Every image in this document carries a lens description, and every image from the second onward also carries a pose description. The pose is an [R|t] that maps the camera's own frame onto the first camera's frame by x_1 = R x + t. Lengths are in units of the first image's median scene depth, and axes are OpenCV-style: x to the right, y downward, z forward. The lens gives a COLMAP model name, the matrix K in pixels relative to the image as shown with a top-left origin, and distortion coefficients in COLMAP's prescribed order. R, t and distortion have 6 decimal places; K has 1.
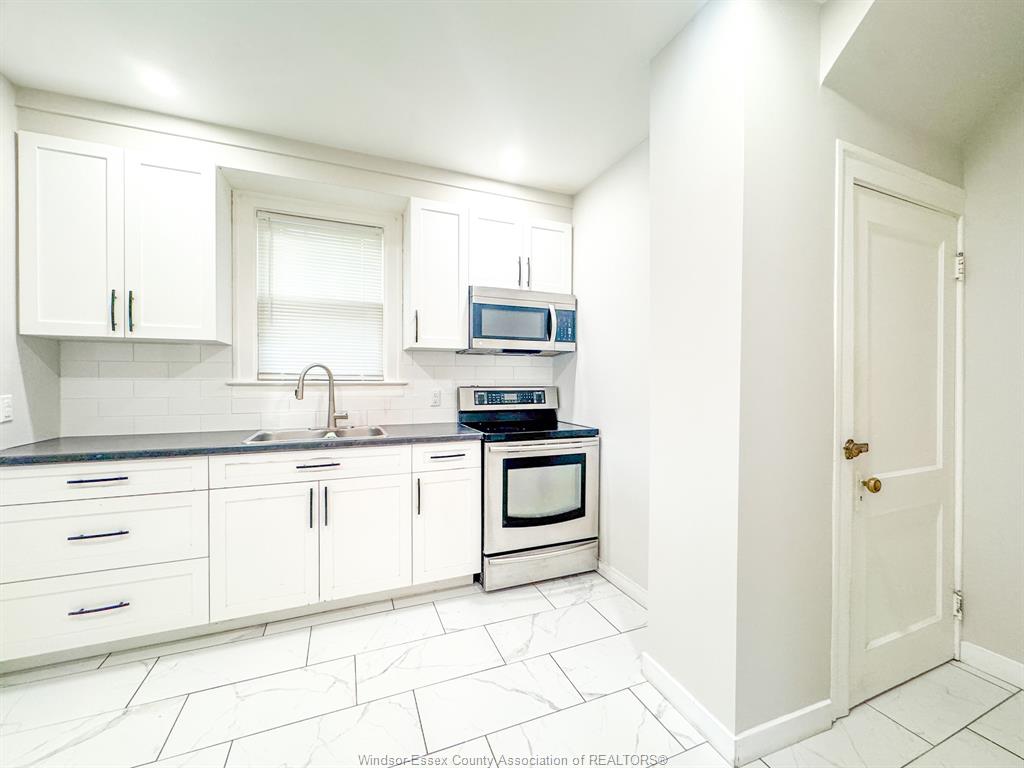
lens RADIAL K [[404.7, 0, 512.0], [0, 404.7, 384.0], [0, 0, 1]] dist [-0.010917, -0.000101]
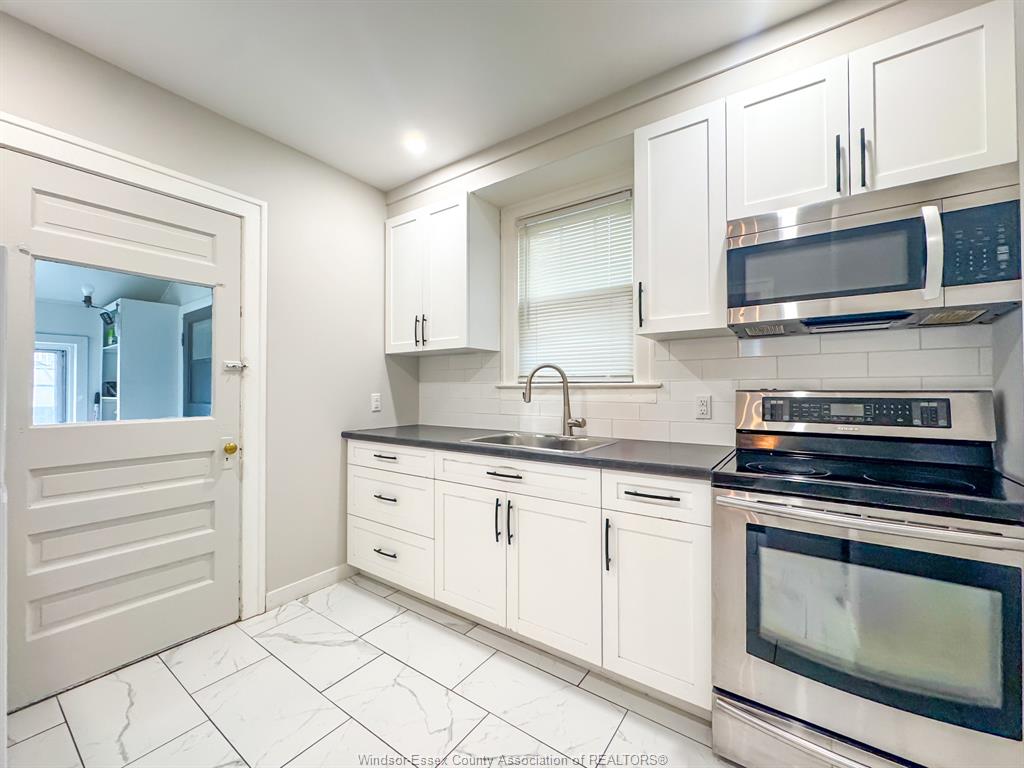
lens RADIAL K [[418.1, 0, 512.0], [0, 418.1, 384.0], [0, 0, 1]] dist [-0.000761, -0.000131]
pose [[0.530911, -0.012879, -0.847330, 0.268342], [-0.003978, 0.999836, -0.017690, 0.011119], [0.847418, 0.012763, 0.530772, 0.414690]]
